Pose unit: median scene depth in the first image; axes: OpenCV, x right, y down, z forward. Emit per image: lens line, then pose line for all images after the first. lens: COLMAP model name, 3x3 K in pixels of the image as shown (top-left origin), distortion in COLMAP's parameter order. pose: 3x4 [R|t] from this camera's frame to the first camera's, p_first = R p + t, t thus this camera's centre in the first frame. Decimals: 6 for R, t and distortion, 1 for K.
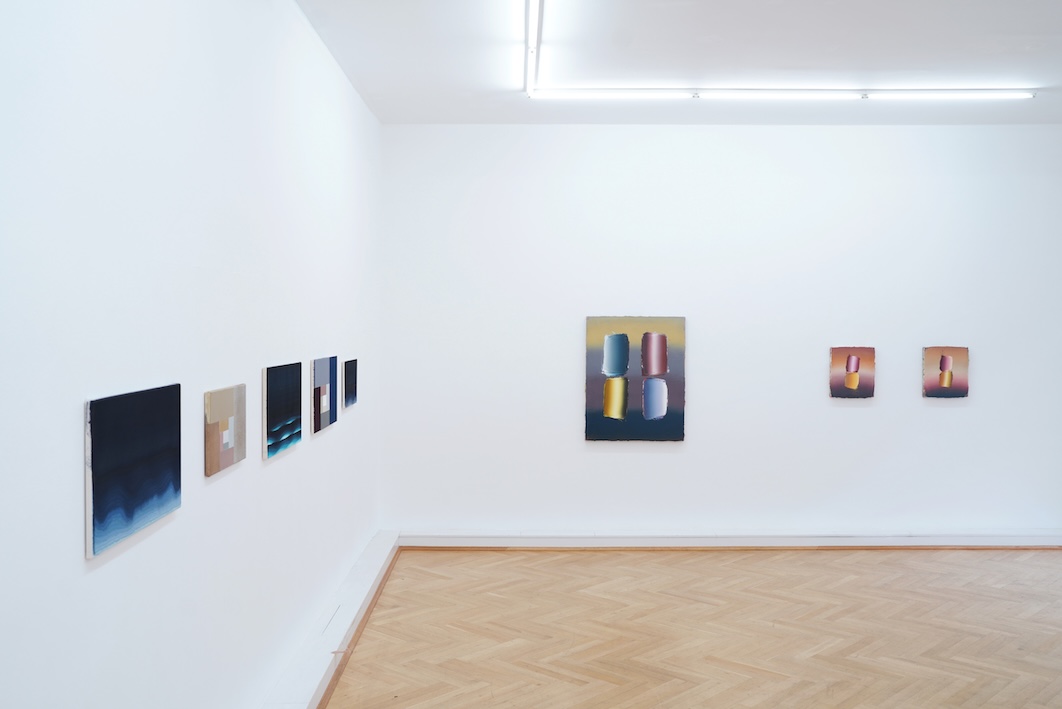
lens RADIAL K [[1011.6, 0, 535.9], [0, 1011.6, 352.2], [0, 0, 1]] dist [-0.002008, 0.013341]
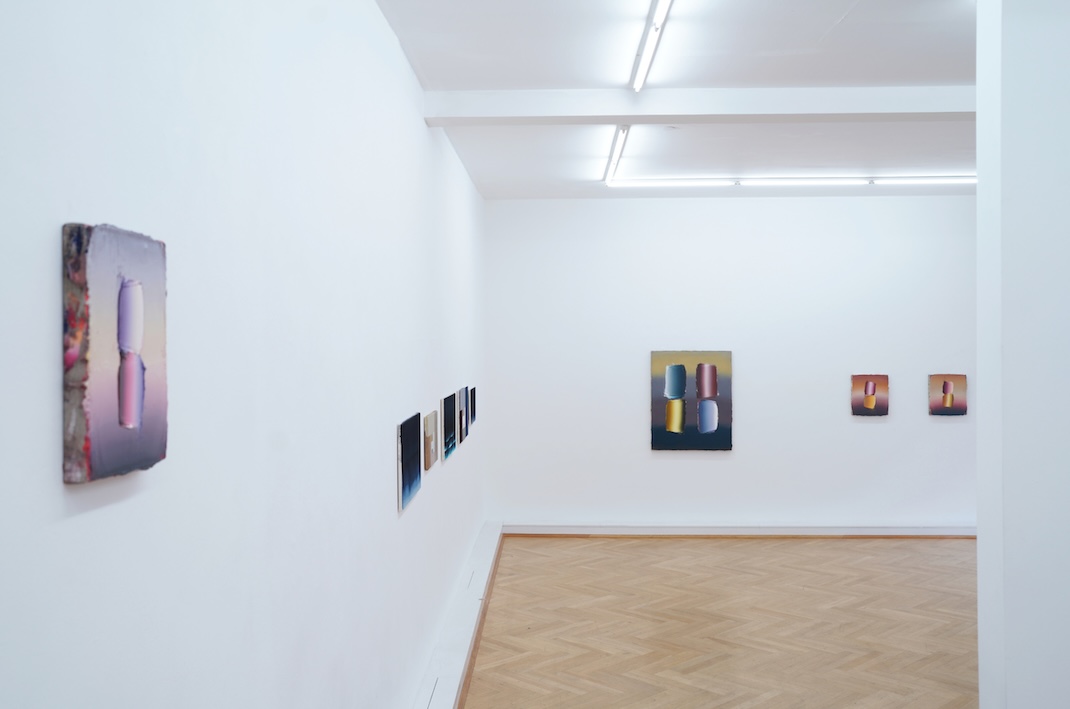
lens RADIAL K [[866.0, 0, 506.5], [0, 866.0, 351.5], [0, 0, 1]] dist [0.009585, -0.000338]
pose [[0.994218, -0.010426, -0.106869, -0.016652], [0.007562, 0.999602, -0.027170, -0.008079], [0.107109, 0.026205, 0.993902, -0.109398]]
